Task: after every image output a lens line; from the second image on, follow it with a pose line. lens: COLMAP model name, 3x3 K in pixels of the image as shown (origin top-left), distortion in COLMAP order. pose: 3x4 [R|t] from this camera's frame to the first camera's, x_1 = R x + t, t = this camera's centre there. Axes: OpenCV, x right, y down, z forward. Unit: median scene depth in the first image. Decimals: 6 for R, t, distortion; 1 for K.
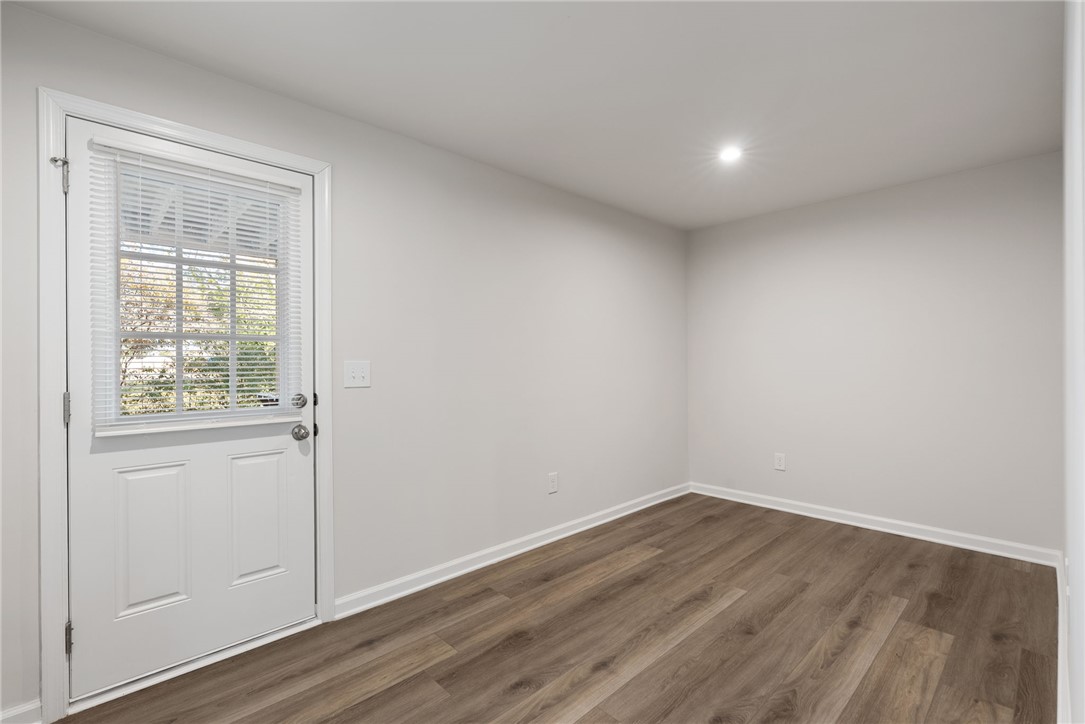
lens RADIAL K [[491.4, 0, 538.8], [0, 491.4, 362.2], [0, 0, 1]] dist [-0.003310, -0.000446]
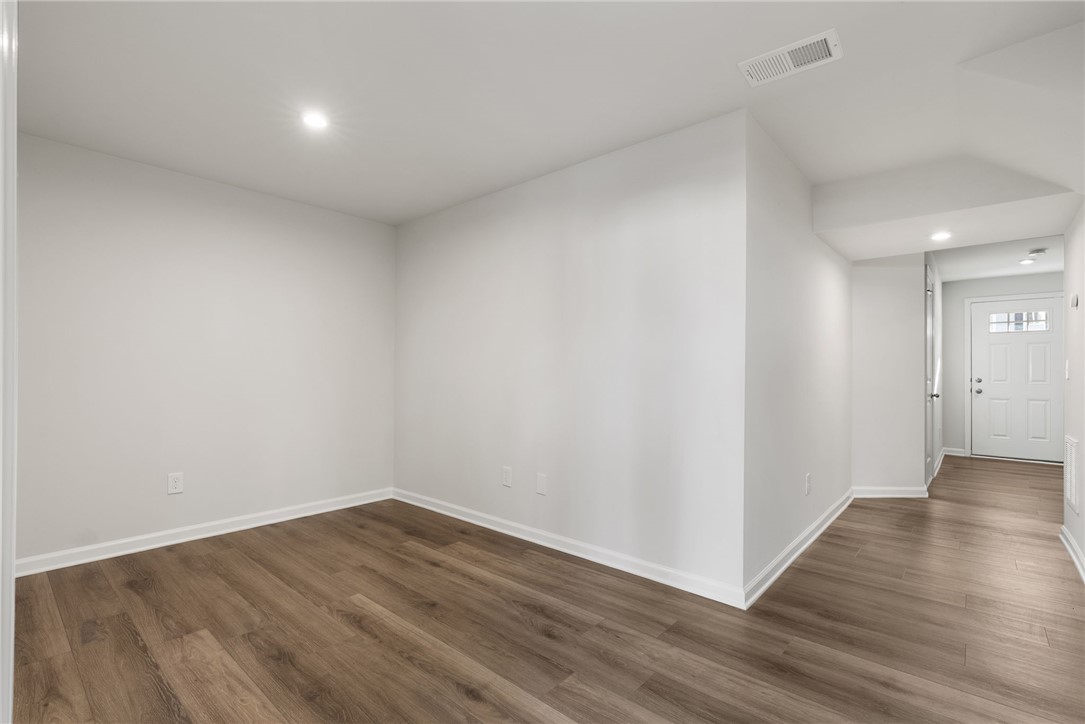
lens RADIAL K [[491.4, 0, 538.6], [0, 491.4, 368.3], [0, 0, 1]] dist [-0.003310, -0.000446]
pose [[-0.085975, 0.012321, 0.996221, -0.562271], [-0.003455, 0.999914, -0.012665, 0.023353], [-0.996291, -0.004531, -0.085925, 0.686249]]
